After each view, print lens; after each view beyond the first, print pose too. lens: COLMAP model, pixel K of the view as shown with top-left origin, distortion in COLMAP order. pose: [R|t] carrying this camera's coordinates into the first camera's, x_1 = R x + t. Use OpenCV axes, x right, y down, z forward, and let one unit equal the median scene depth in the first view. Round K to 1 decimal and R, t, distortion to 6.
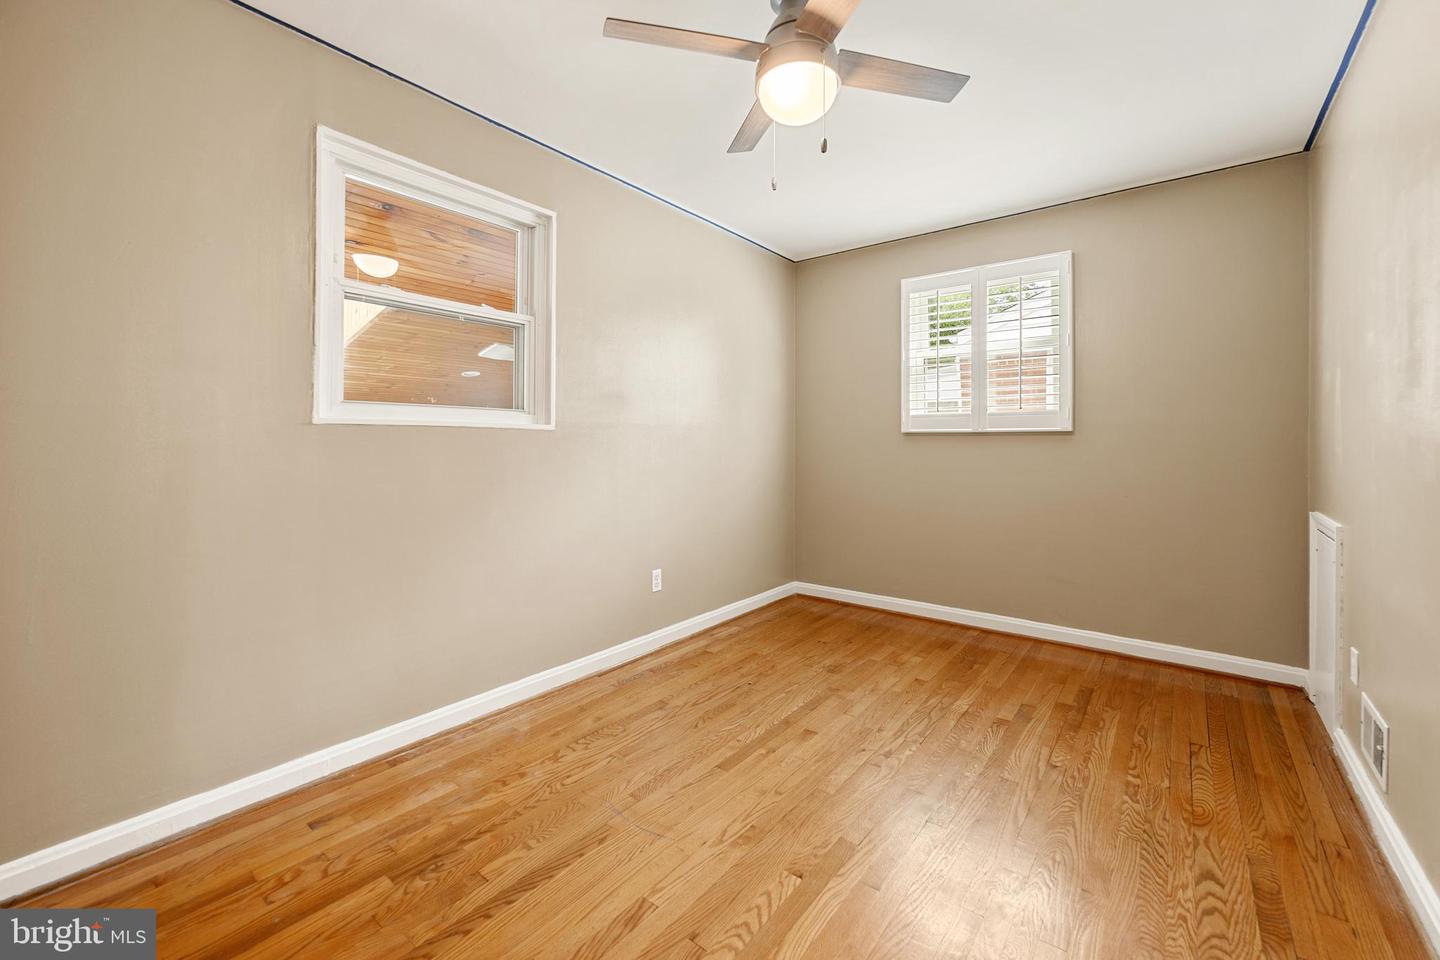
lens RADIAL K [[588.3, 0, 709.0], [0, 588.3, 438.8], [0, 0, 1]] dist [-0.001106, -0.000099]
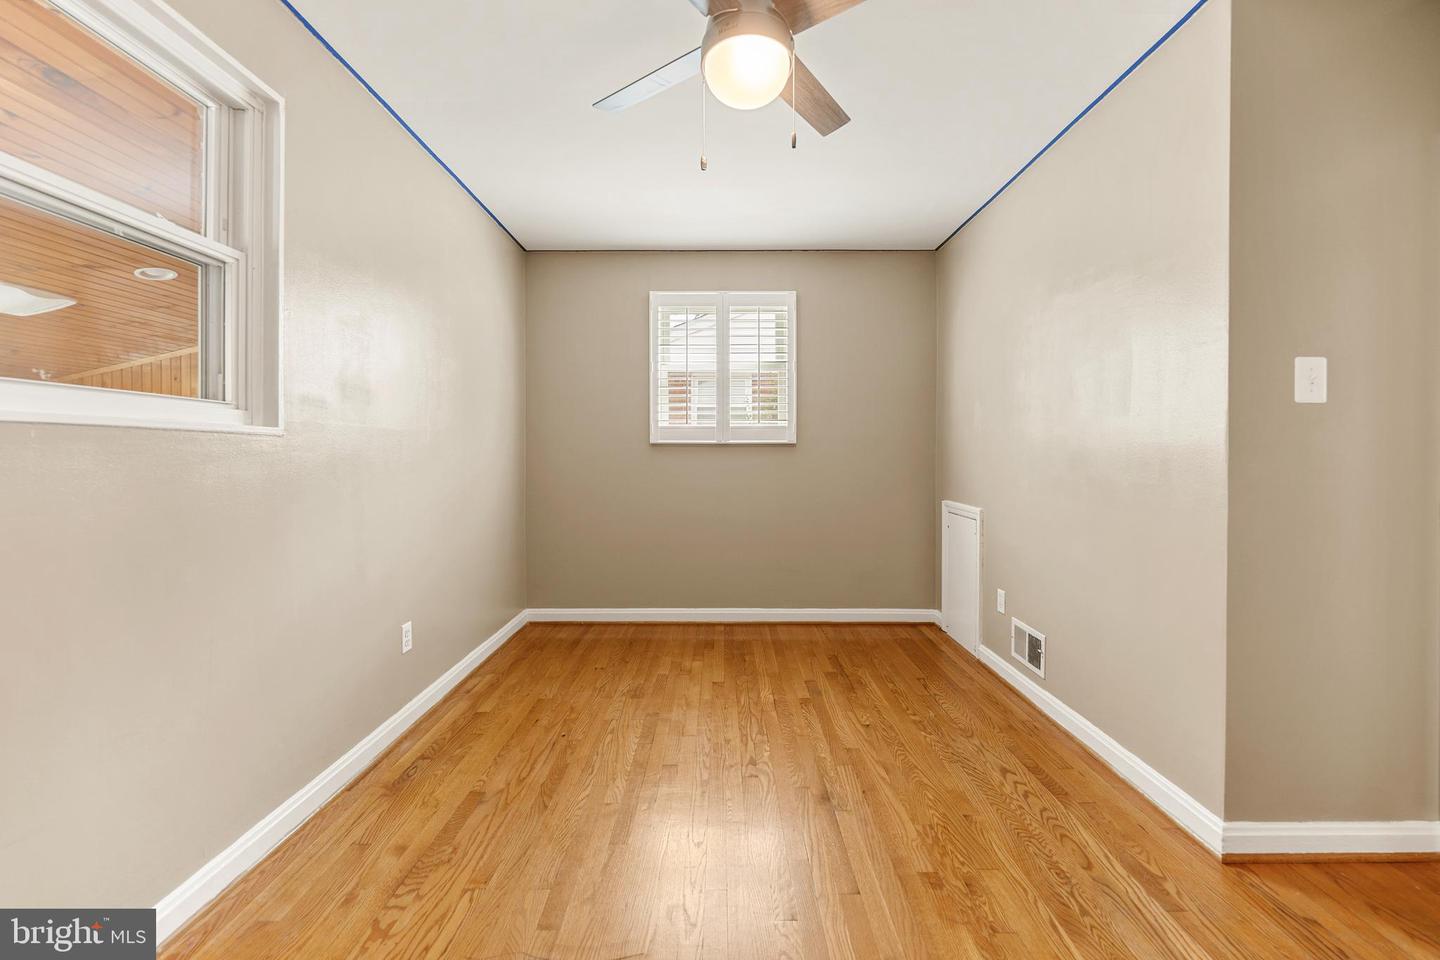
lens RADIAL K [[588.3, 0, 719.3], [0, 588.3, 451.9], [0, 0, 1]] dist [-0.001106, -0.000099]
pose [[0.779858, 0.000359, 0.625957, -0.292646], [-0.004159, 0.999981, 0.004607, -0.001243], [-0.625943, -0.006196, 0.779844, 0.195140]]
